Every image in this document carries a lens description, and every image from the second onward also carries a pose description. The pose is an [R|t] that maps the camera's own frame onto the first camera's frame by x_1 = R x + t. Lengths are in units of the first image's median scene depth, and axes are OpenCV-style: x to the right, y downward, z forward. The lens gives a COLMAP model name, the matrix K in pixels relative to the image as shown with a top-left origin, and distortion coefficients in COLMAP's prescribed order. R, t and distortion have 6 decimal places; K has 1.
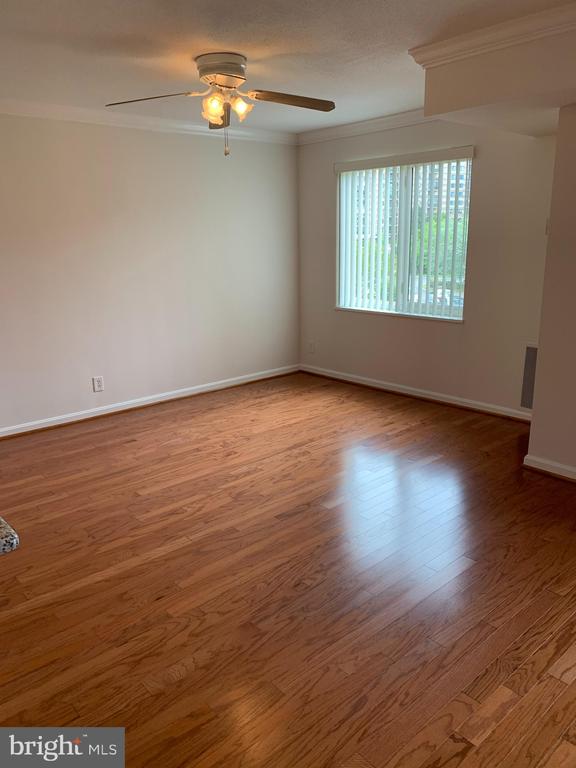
lens RADIAL K [[587.3, 0, 297.6], [0, 587.3, 386.6], [0, 0, 1]] dist [0.008803, -0.000713]
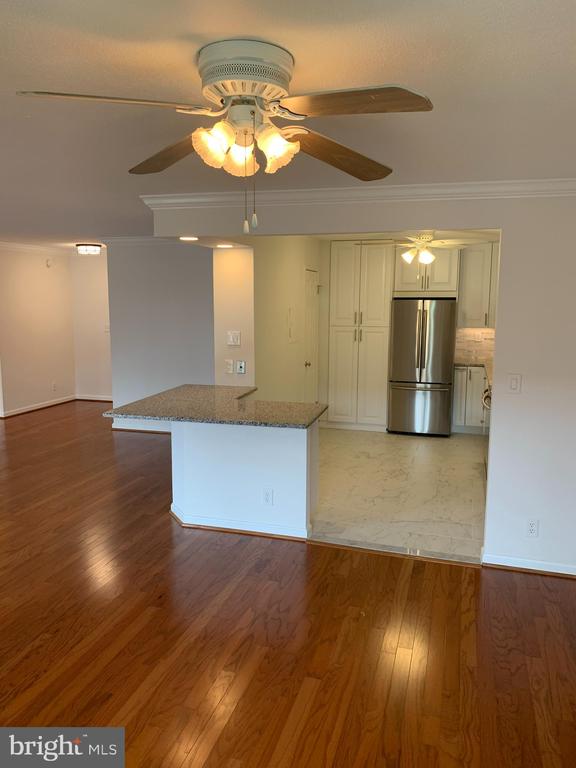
lens RADIAL K [[589.3, 0, 278.8], [0, 589.3, 372.2], [0, 0, 1]] dist [0.070891, -0.128546]
pose [[-0.861162, 0.077026, -0.502461, 0.168724], [-0.121980, 0.928260, 0.351359, -0.602494], [0.493479, 0.363868, -0.789987, 1.913523]]
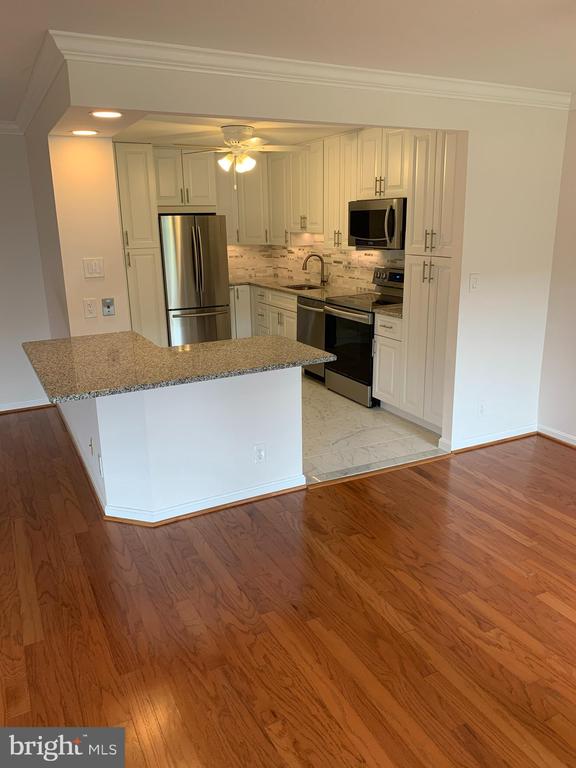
lens RADIAL K [[585.1, 0, 288.0], [0, 585.1, 384.0], [0, 0, 1]] dist [0.070612, -0.158776]
pose [[-0.257511, 0.279171, -0.925068, 0.577011], [-0.229408, 0.912319, 0.339184, -0.323454], [0.938648, 0.299562, -0.170888, 0.986415]]
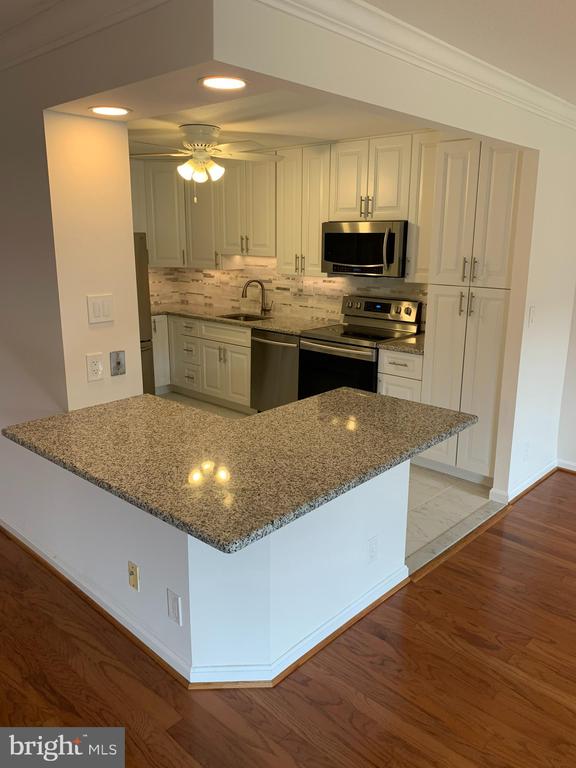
lens RADIAL K [[584.2, 0, 291.6], [0, 584.2, 381.6], [0, 0, 1]] dist [0.074033, -0.096042]
pose [[0.090540, 0.255269, -0.962622, 0.300082], [-0.265204, 0.937869, 0.223761, -0.176001], [0.959932, 0.235032, 0.152613, 0.391776]]
